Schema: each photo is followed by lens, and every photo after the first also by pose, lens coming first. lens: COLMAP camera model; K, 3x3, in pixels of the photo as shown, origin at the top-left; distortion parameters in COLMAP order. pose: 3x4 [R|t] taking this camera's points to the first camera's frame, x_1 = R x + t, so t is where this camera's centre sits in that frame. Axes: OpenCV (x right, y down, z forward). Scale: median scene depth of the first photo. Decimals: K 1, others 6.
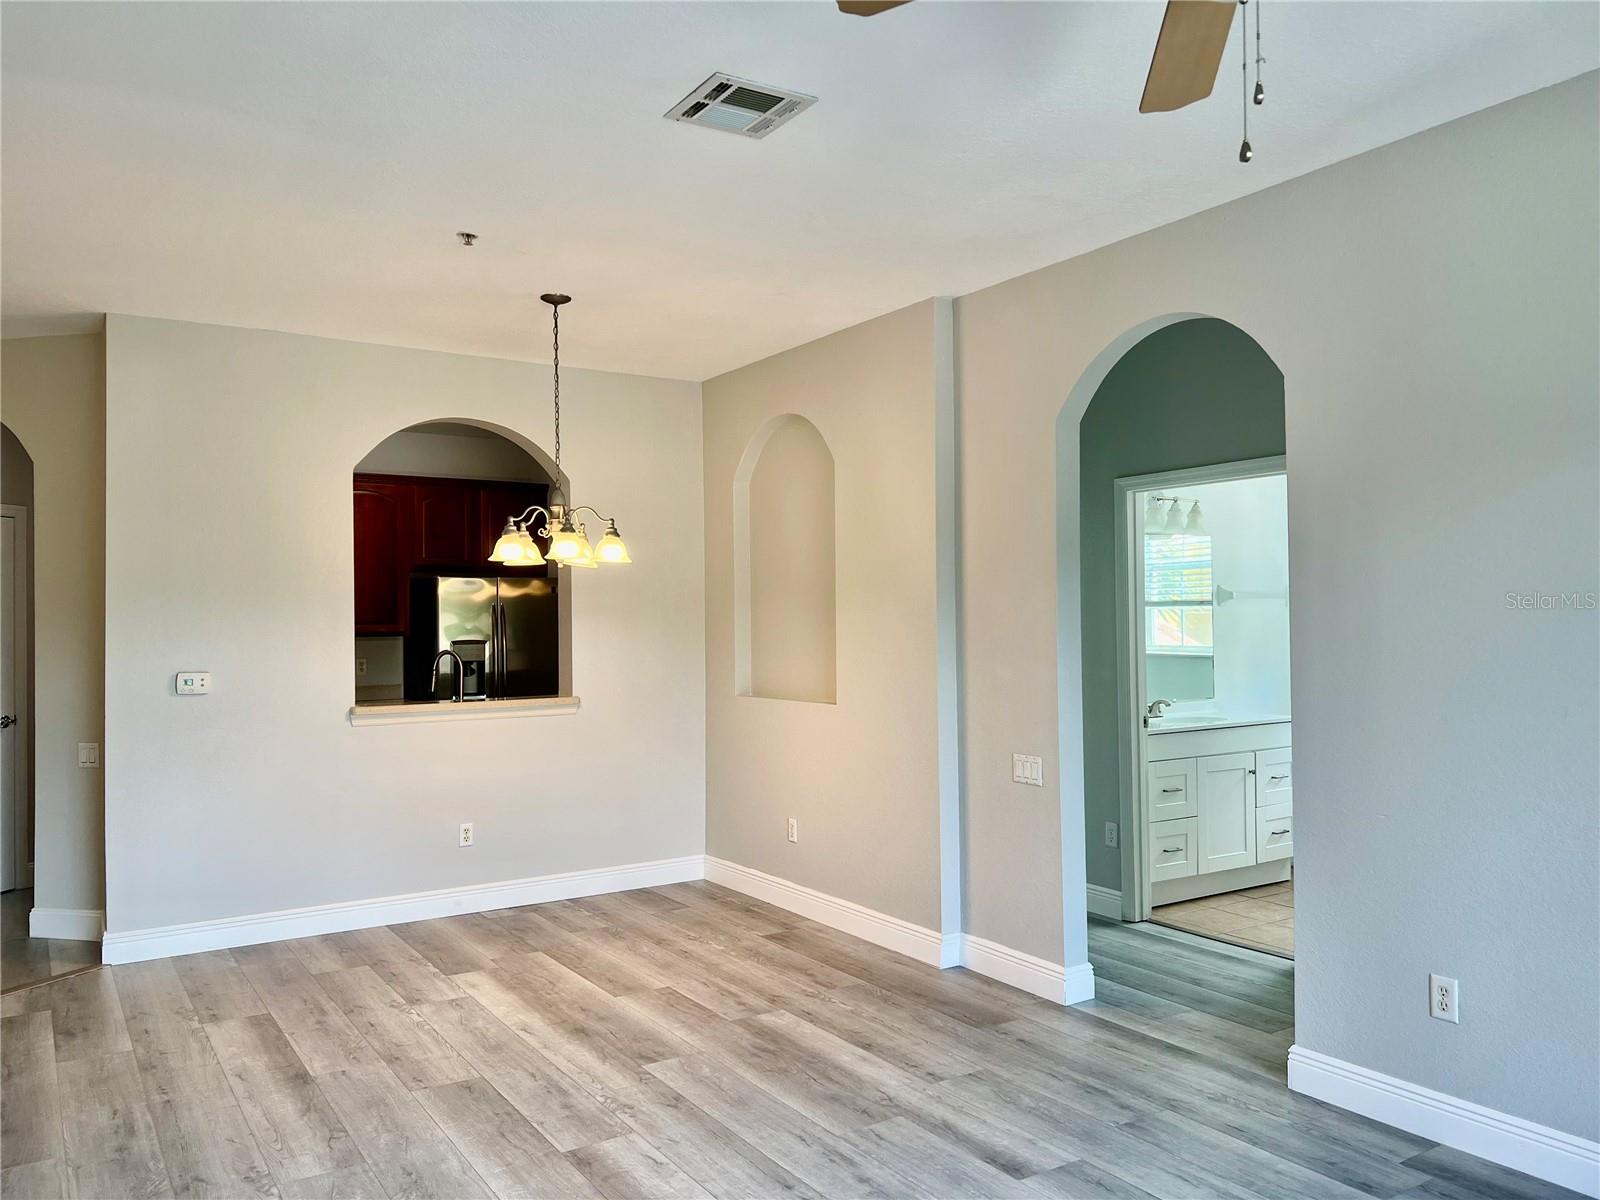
lens RADIAL K [[1198.7, 0, 830.6], [0, 1198.7, 587.7], [0, 0, 1]] dist [0.056854, -0.075821]
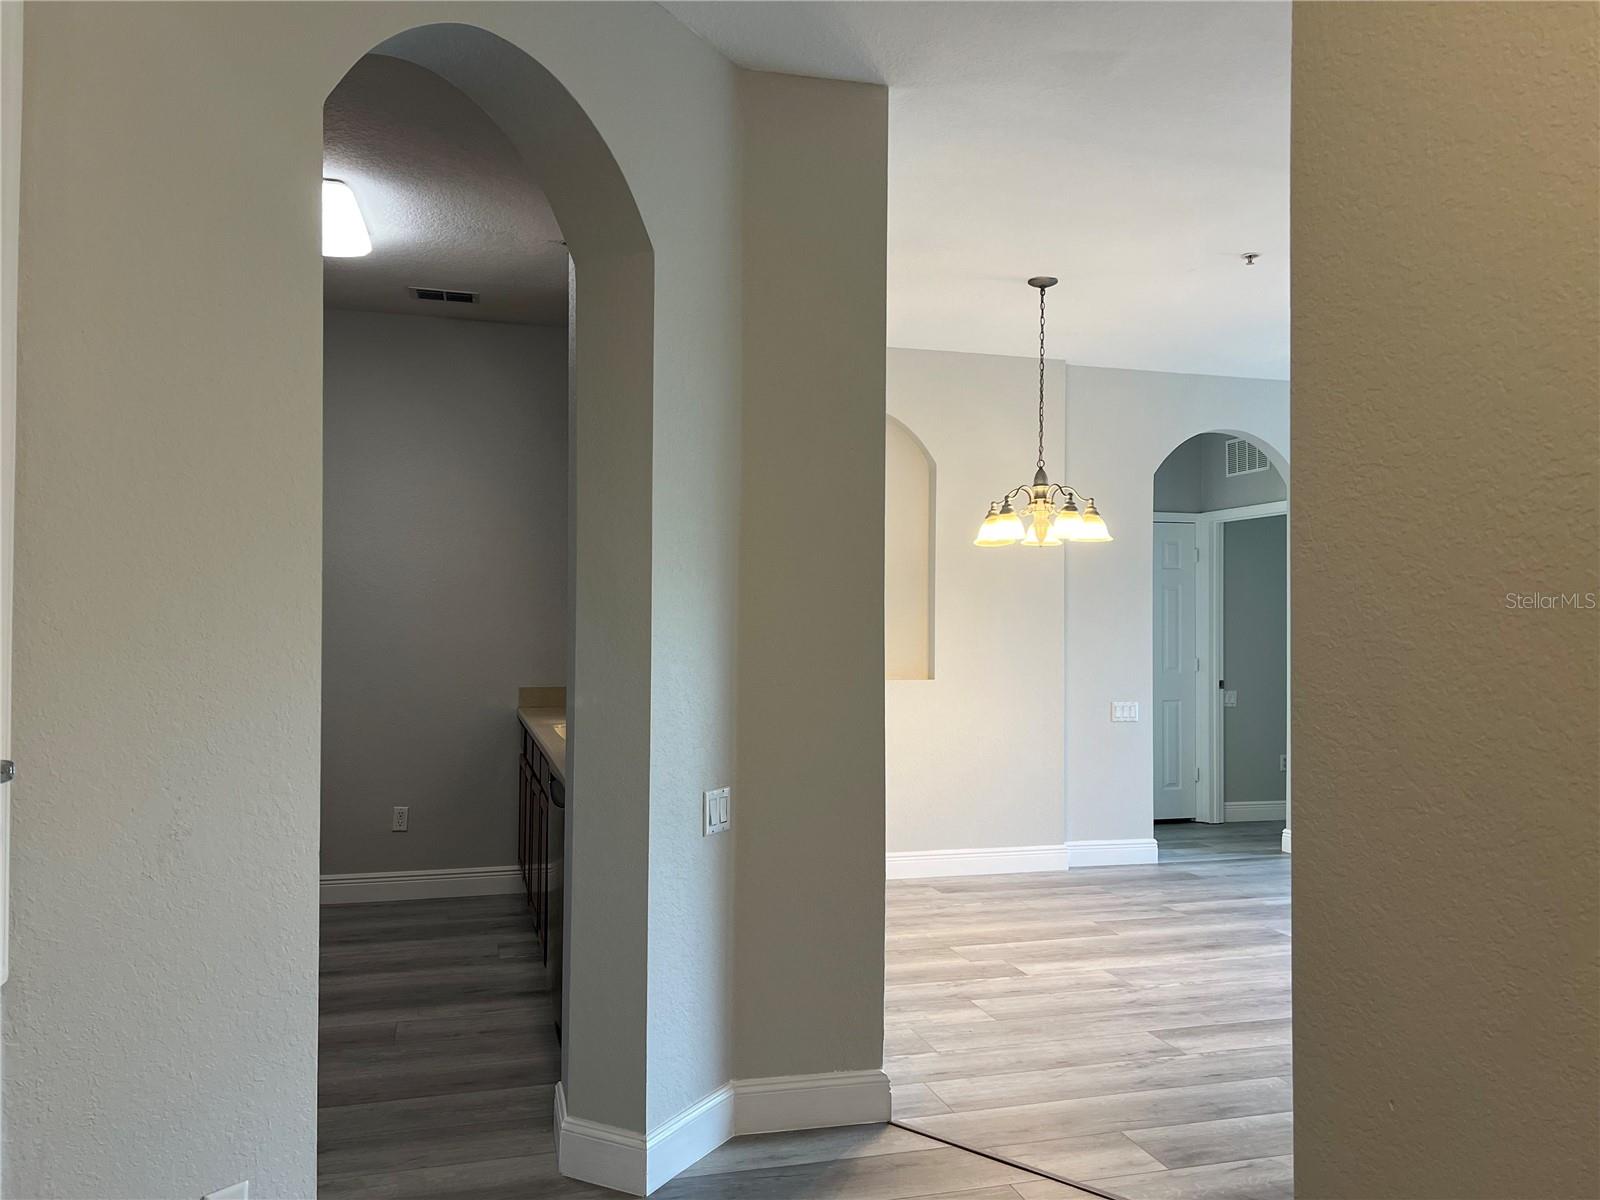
lens RADIAL K [[1198.7, 0, 802.4], [0, 1198.7, 611.8], [0, 0, 1]] dist [0.056854, -0.075821]
pose [[0.299921, 0.016190, 0.953827, -1.255000], [-0.036085, 0.999333, -0.005616, 0.050989], [-0.953281, -0.032735, 0.300305, 0.887861]]
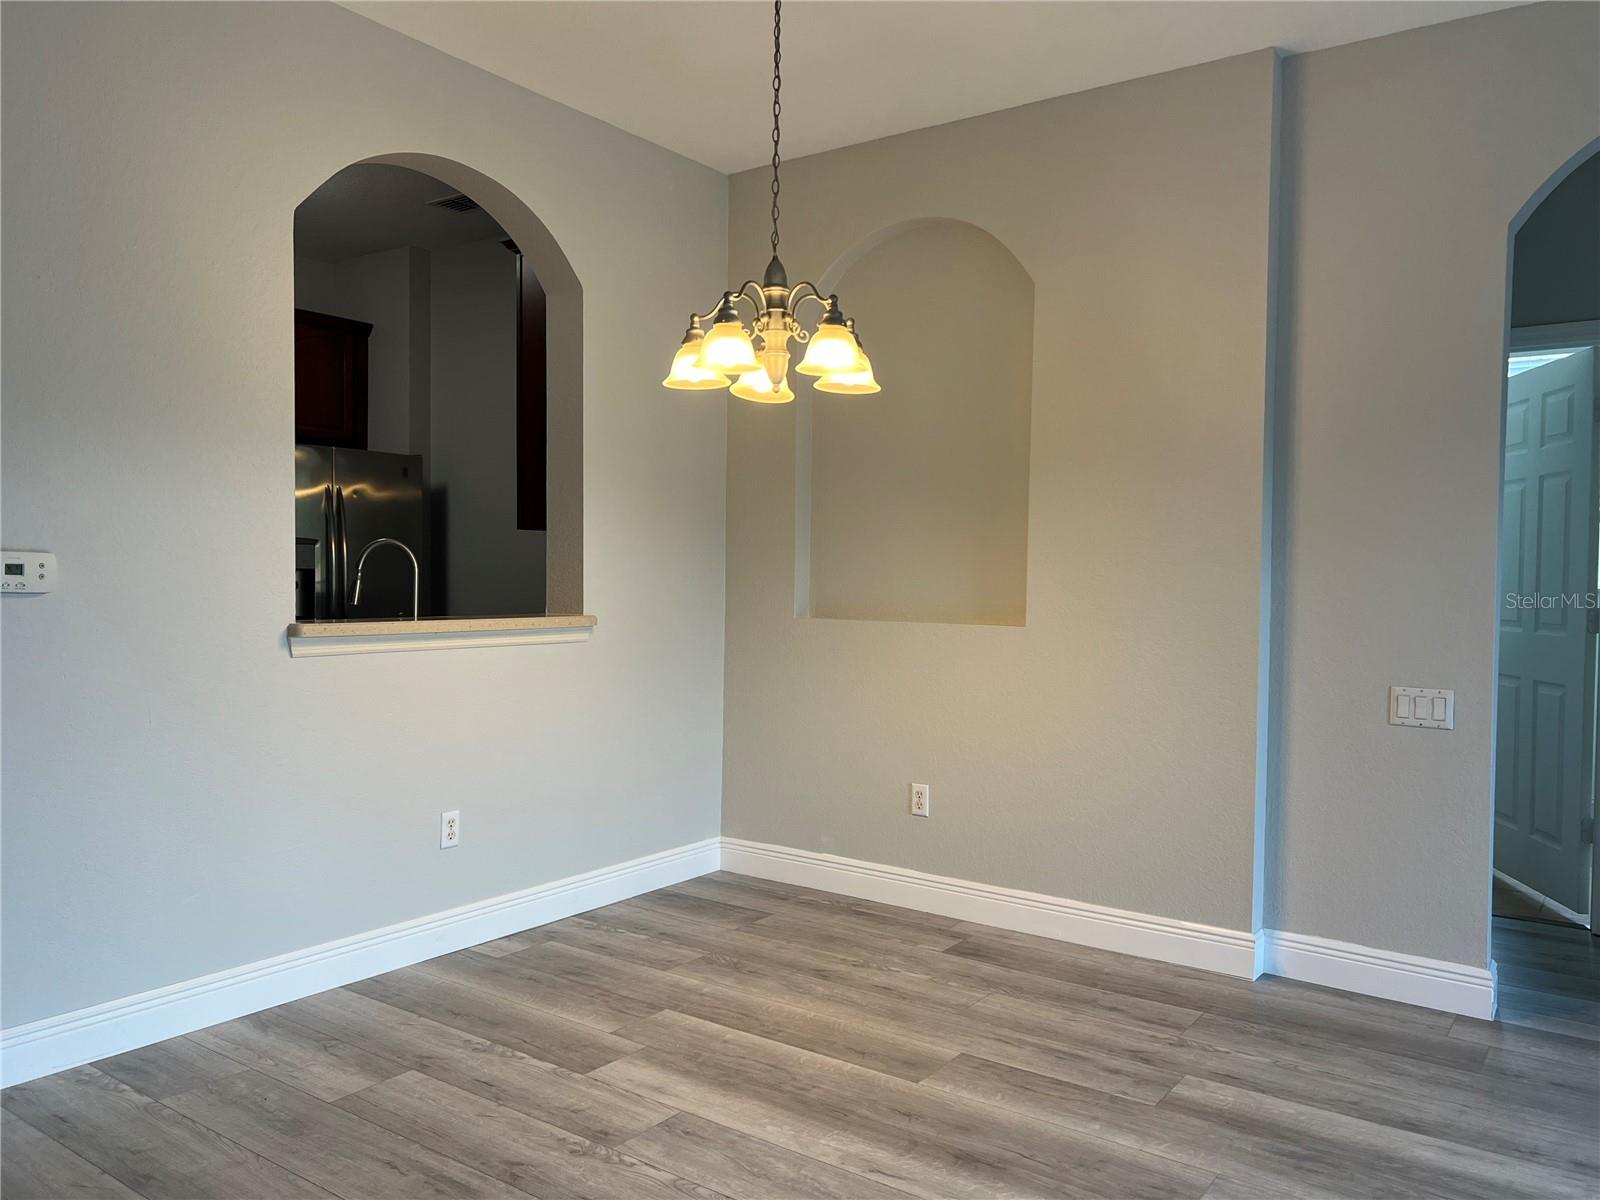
lens RADIAL K [[1198.7, 0, 815.0], [0, 1198.7, 598.6], [0, 0, 1]] dist [0.056854, -0.075821]
pose [[0.934152, 0.013737, 0.356611, -0.421295], [-0.031816, 0.998486, 0.044881, 0.060125], [-0.355454, -0.053272, 0.933174, 0.421791]]
